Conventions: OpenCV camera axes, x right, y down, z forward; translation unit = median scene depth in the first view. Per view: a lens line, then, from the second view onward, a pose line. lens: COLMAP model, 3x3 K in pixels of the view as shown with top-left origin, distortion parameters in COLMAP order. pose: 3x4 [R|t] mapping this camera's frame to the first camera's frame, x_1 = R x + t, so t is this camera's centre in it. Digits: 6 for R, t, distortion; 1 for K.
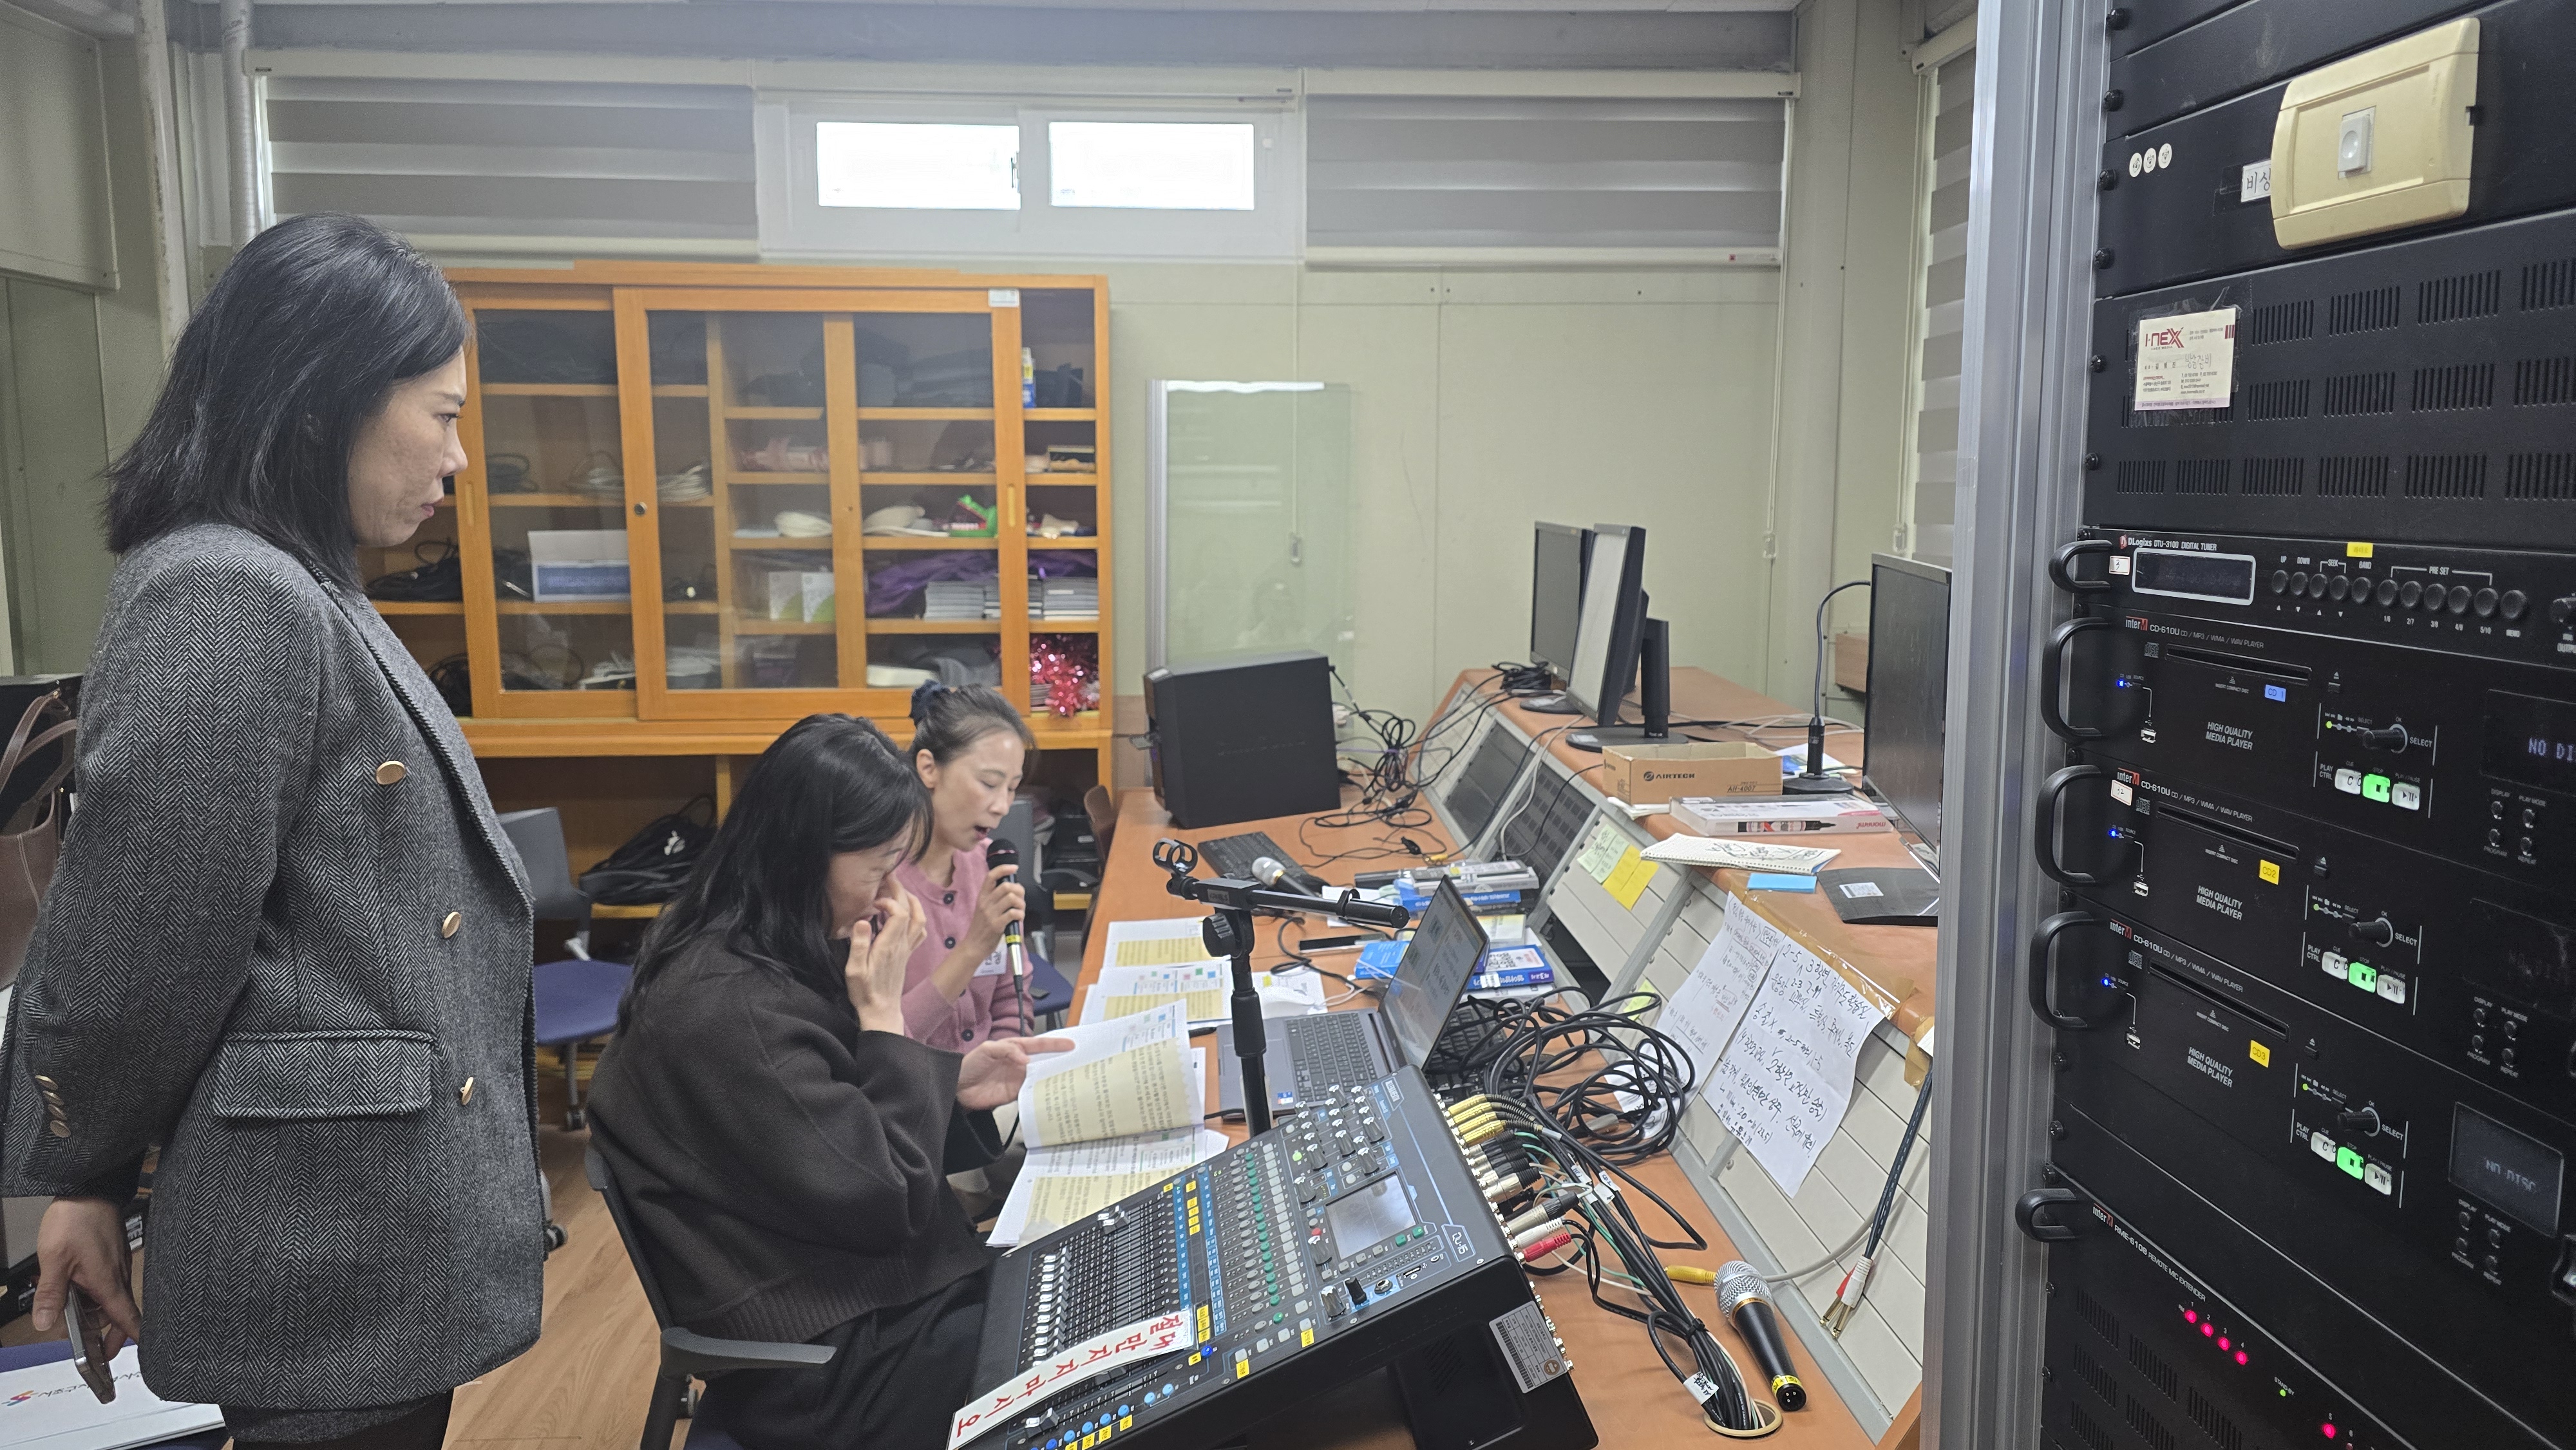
lens RADIAL K [[1836.2, 0, 1288.0], [0, 1836.2, 725.0], [0, 0, 1]] dist [0.000960, -0.000158]
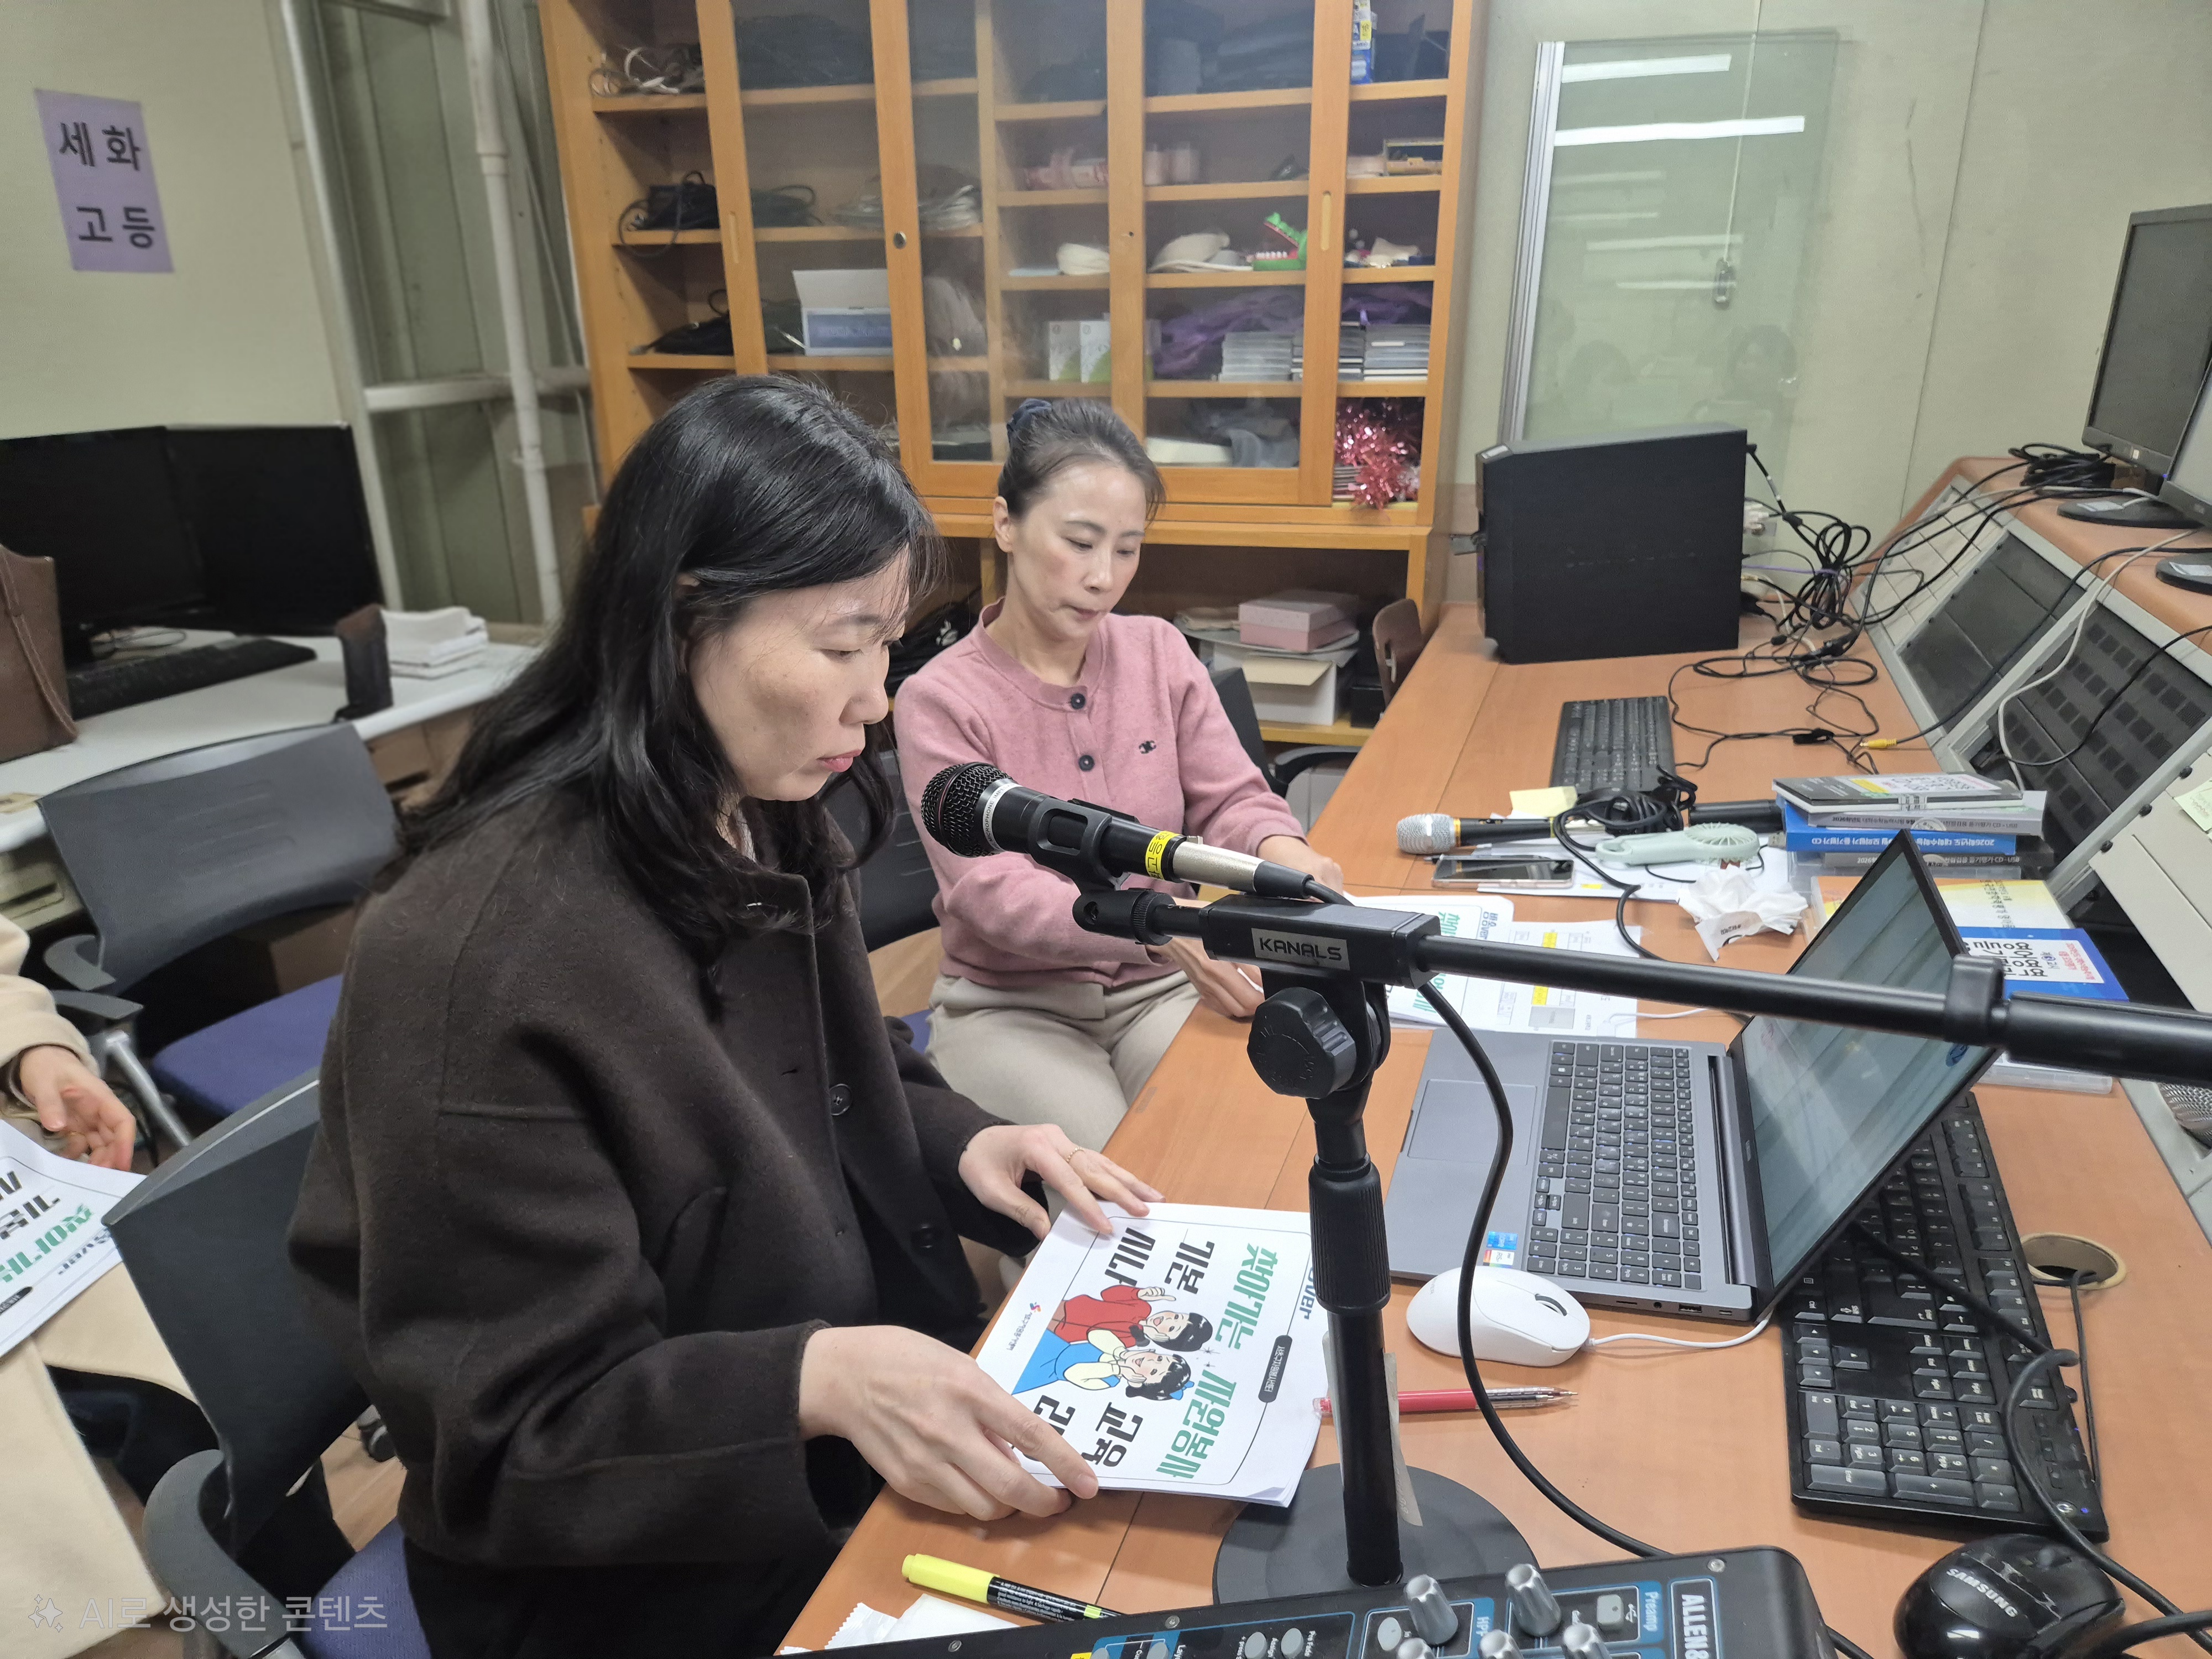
lens RADIAL K [[1473.8, 0, 1106.0], [0, 1473.8, 829.5], [0, 0, 1]] dist [0.055665, -0.047427]
pose [[0.923630, 0.115422, -0.365494, 0.020955], [-0.038198, 0.976553, 0.211863, 0.000183], [0.381378, -0.181722, 0.906382, 0.352315]]
